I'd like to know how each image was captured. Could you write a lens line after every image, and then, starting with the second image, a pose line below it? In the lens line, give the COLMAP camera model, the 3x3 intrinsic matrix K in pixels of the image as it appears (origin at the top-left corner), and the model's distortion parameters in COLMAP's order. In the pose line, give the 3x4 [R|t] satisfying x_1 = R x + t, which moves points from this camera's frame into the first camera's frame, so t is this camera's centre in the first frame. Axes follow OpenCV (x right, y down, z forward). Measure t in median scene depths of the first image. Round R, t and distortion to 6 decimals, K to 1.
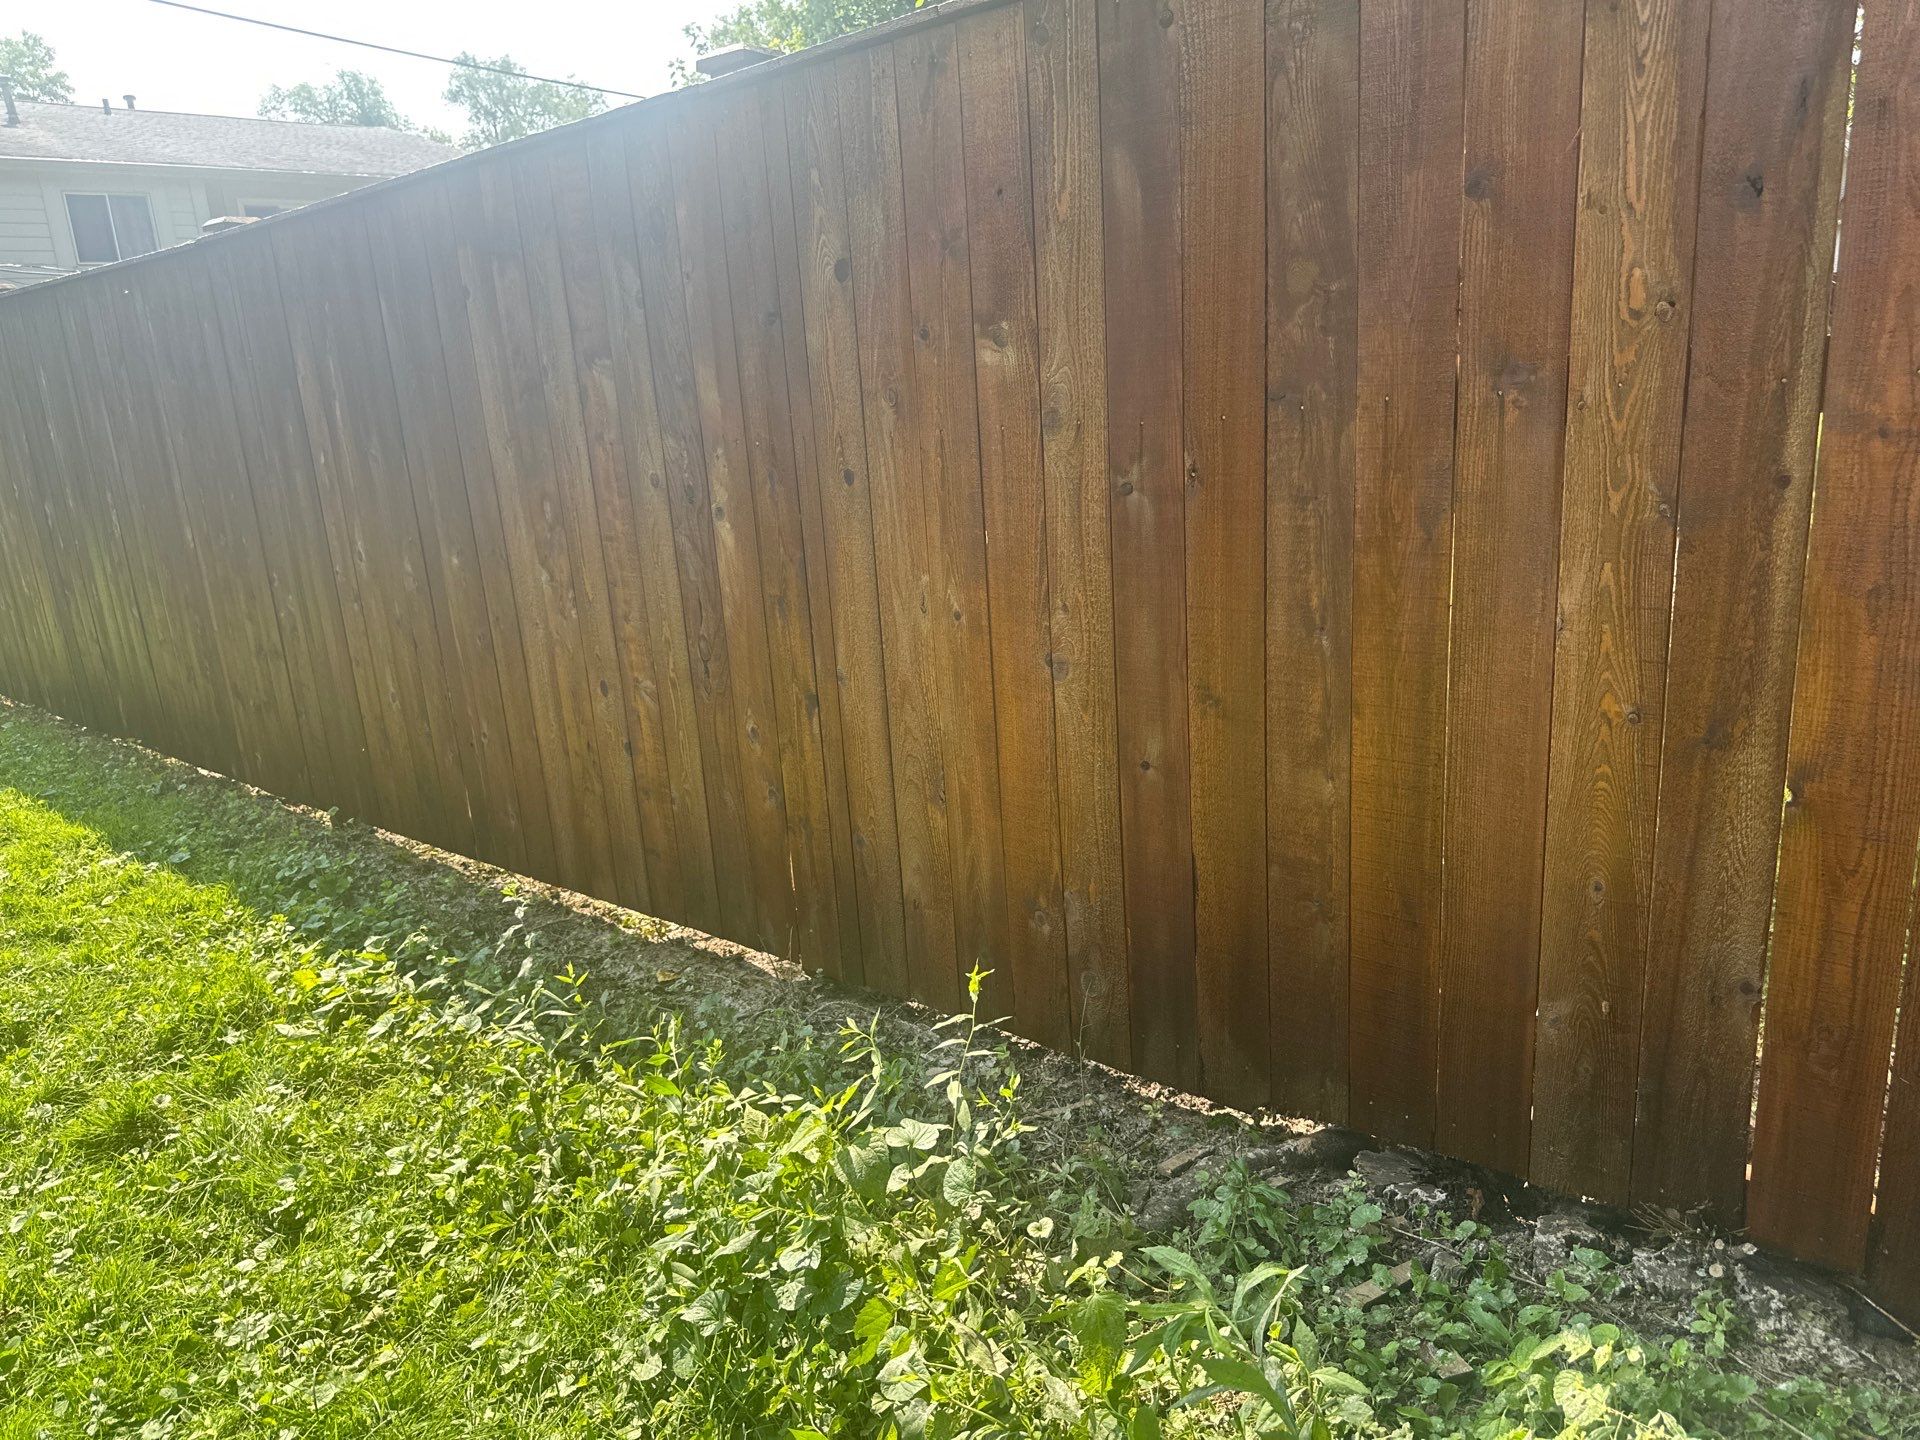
lens RADIAL K [[1403.7, 0, 997.3], [0, 1403.7, 722.7], [0, 0, 1]] dist [0.144004, -0.235514]
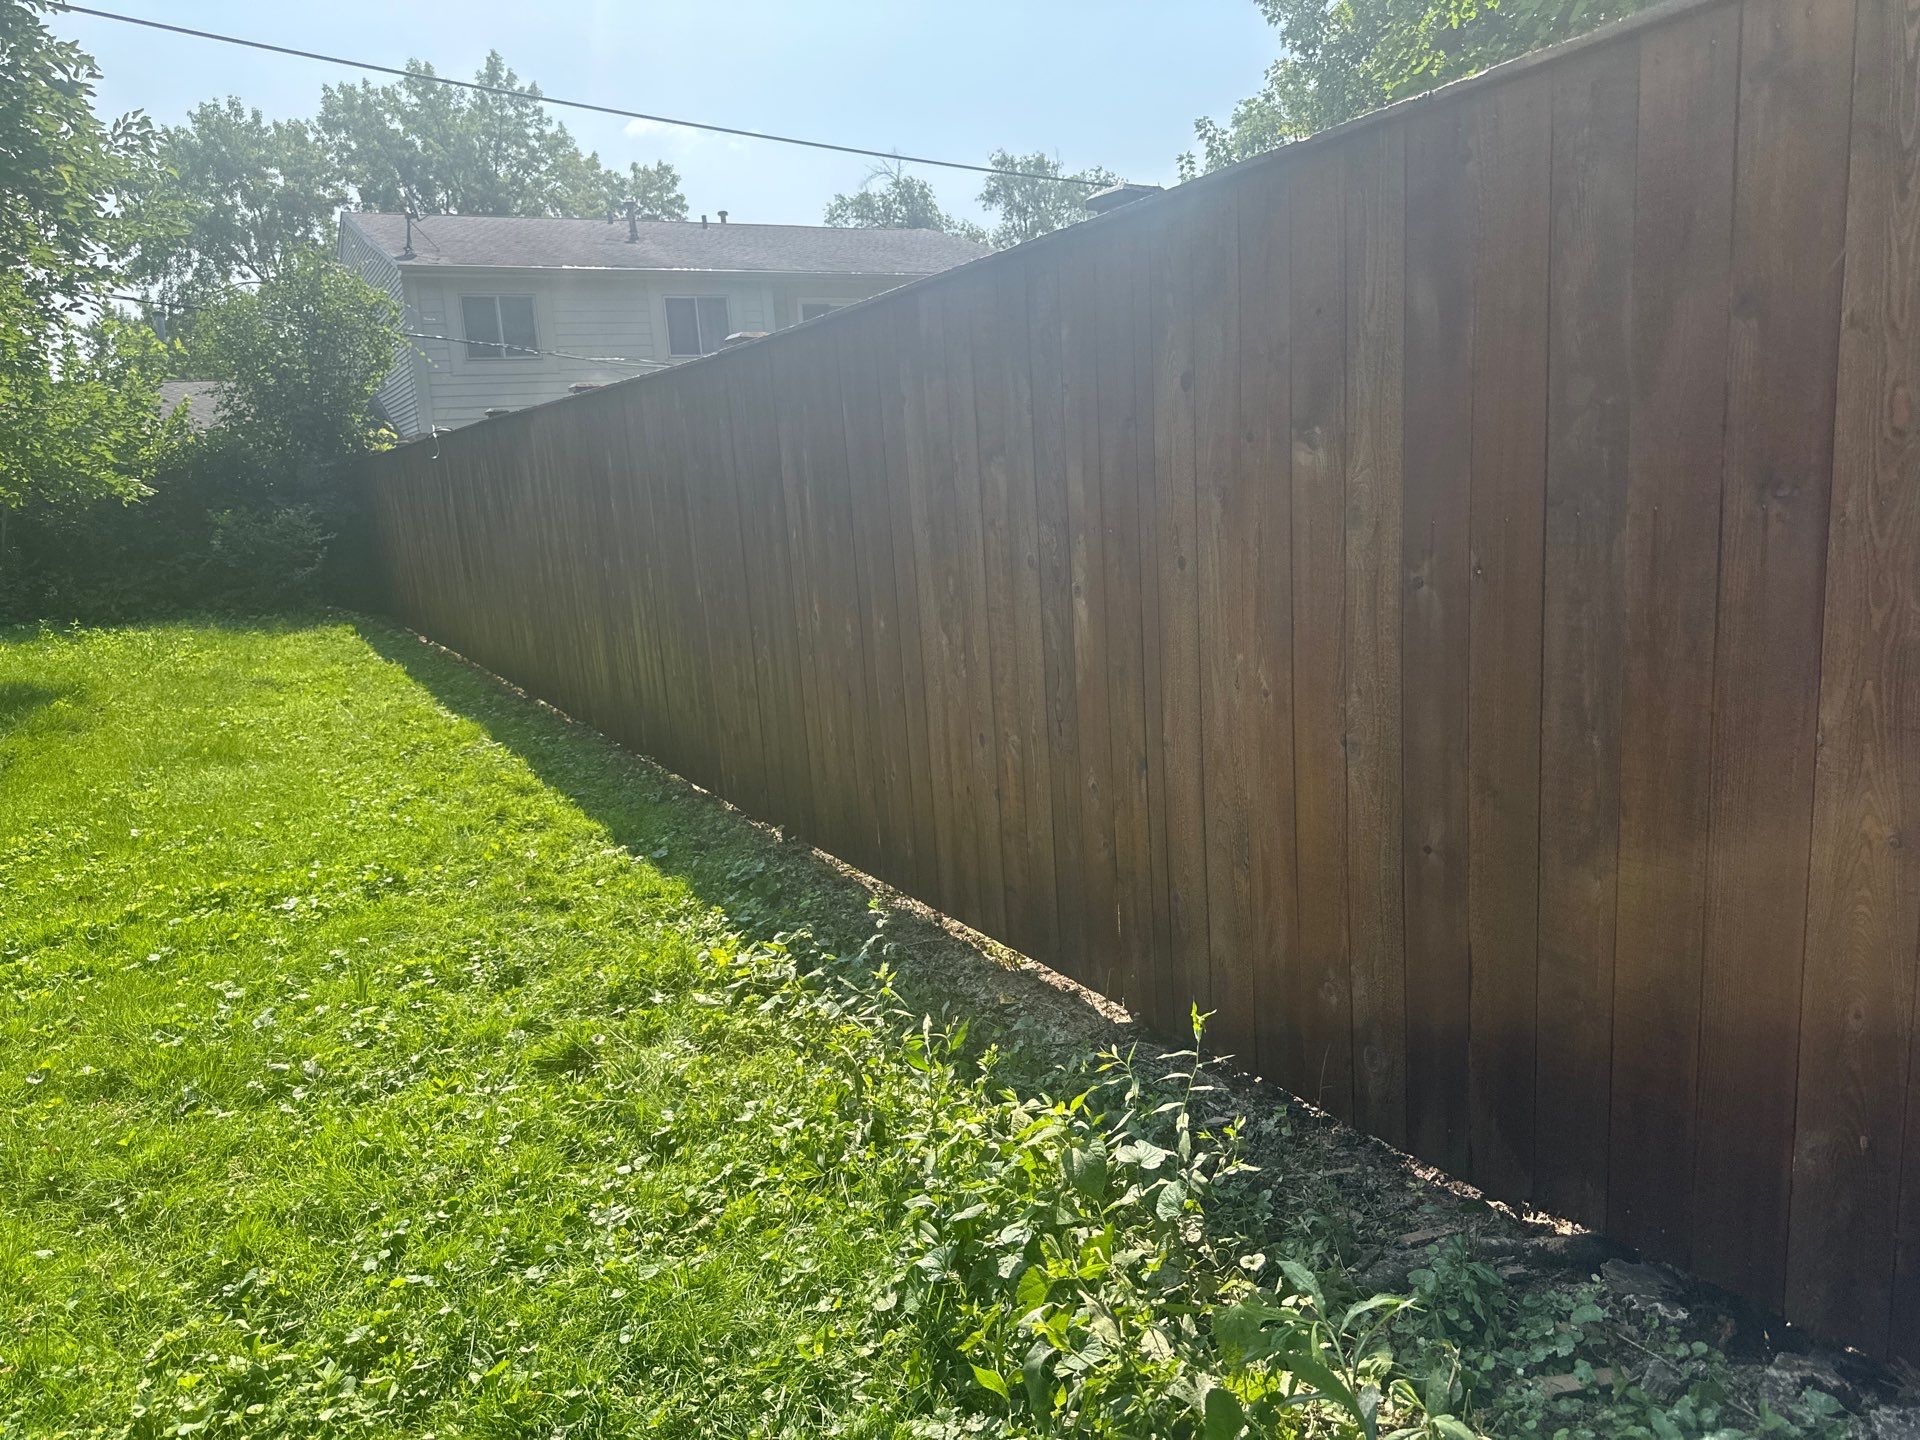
lens RADIAL K [[1372.4, 0, 960.0], [0, 1372.4, 720.0], [0, 0, 1]] dist [0.054235, -0.038590]
pose [[0.941638, 0.066791, -0.329935, 0.100018], [-0.083024, 0.995921, -0.035341, 0.000263], [0.326228, 0.060672, 0.943342, -0.064566]]
